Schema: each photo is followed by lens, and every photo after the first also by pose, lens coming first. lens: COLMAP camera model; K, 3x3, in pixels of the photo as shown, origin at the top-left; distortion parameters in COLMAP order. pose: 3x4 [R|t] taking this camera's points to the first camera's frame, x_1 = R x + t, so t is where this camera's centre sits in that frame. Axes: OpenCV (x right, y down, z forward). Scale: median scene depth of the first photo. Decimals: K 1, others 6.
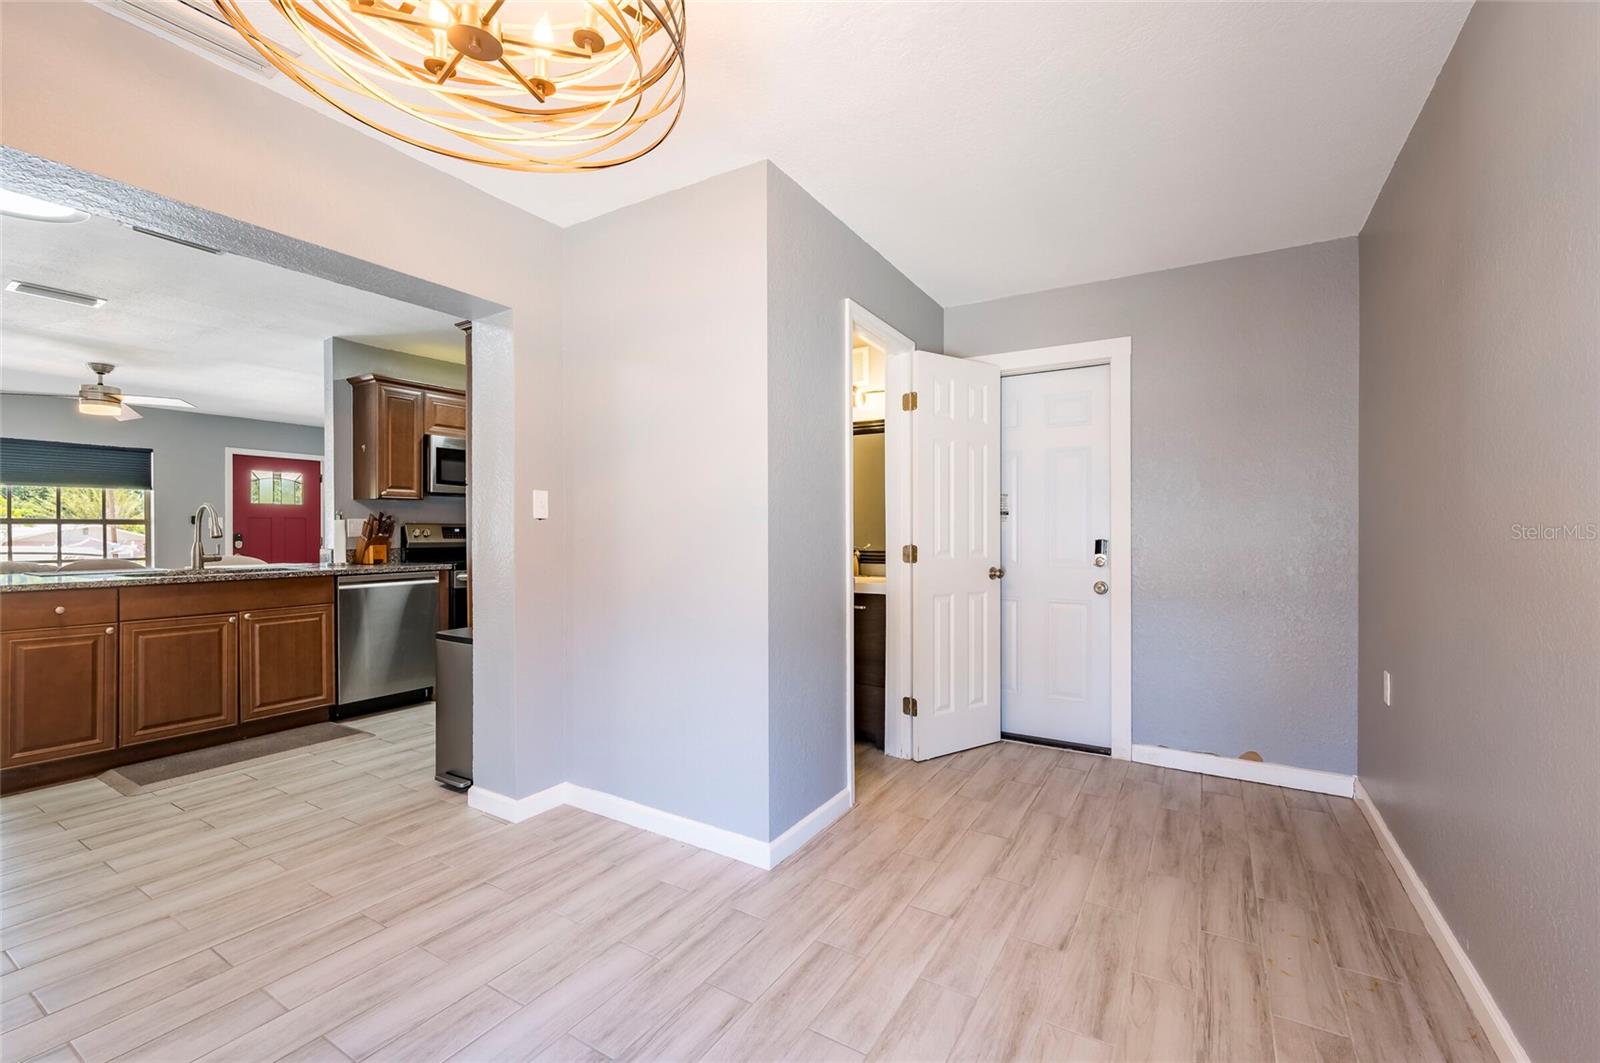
lens RADIAL K [[678.9, 0, 780.0], [0, 678.9, 533.6], [0, 0, 1]] dist [-0.000194, -0.000308]
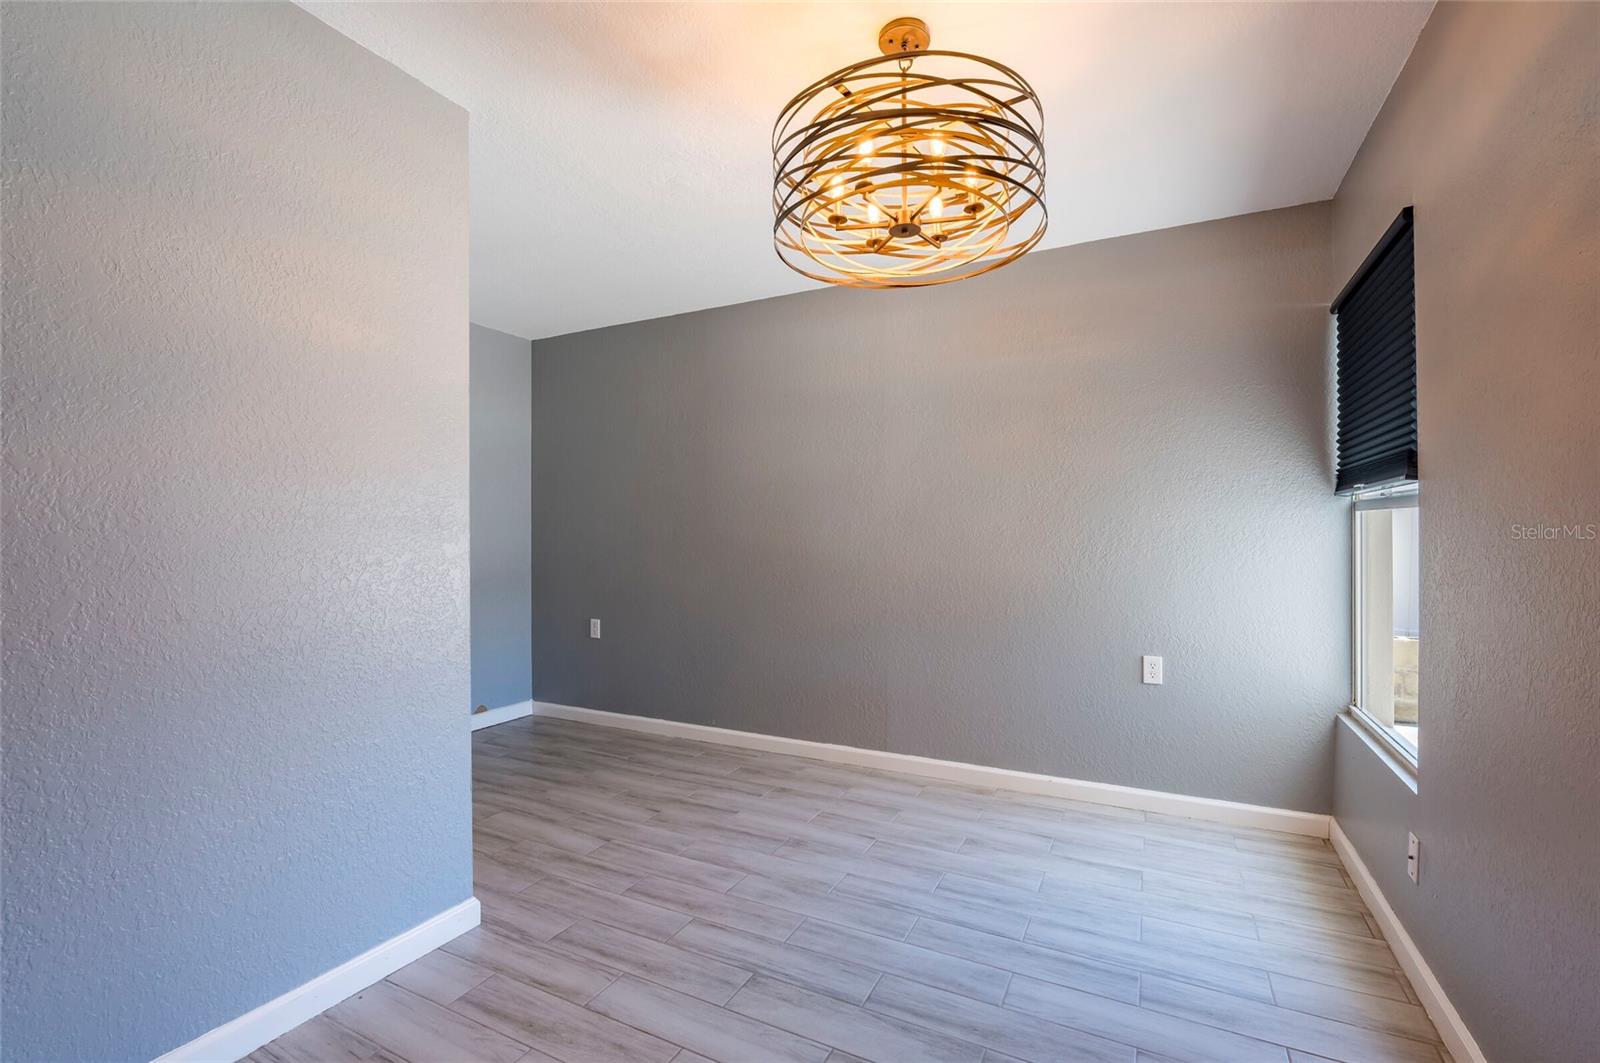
lens RADIAL K [[705.9, 0, 806.9], [0, 705.9, 533.1], [0, 0, 1]] dist [0.000001, -0.000434]
pose [[-0.095680, 0.001731, 0.995411, -1.148786], [0.006022, 0.999981, -0.001160, -0.019540], [-0.995394, 0.005883, -0.095689, 0.764139]]
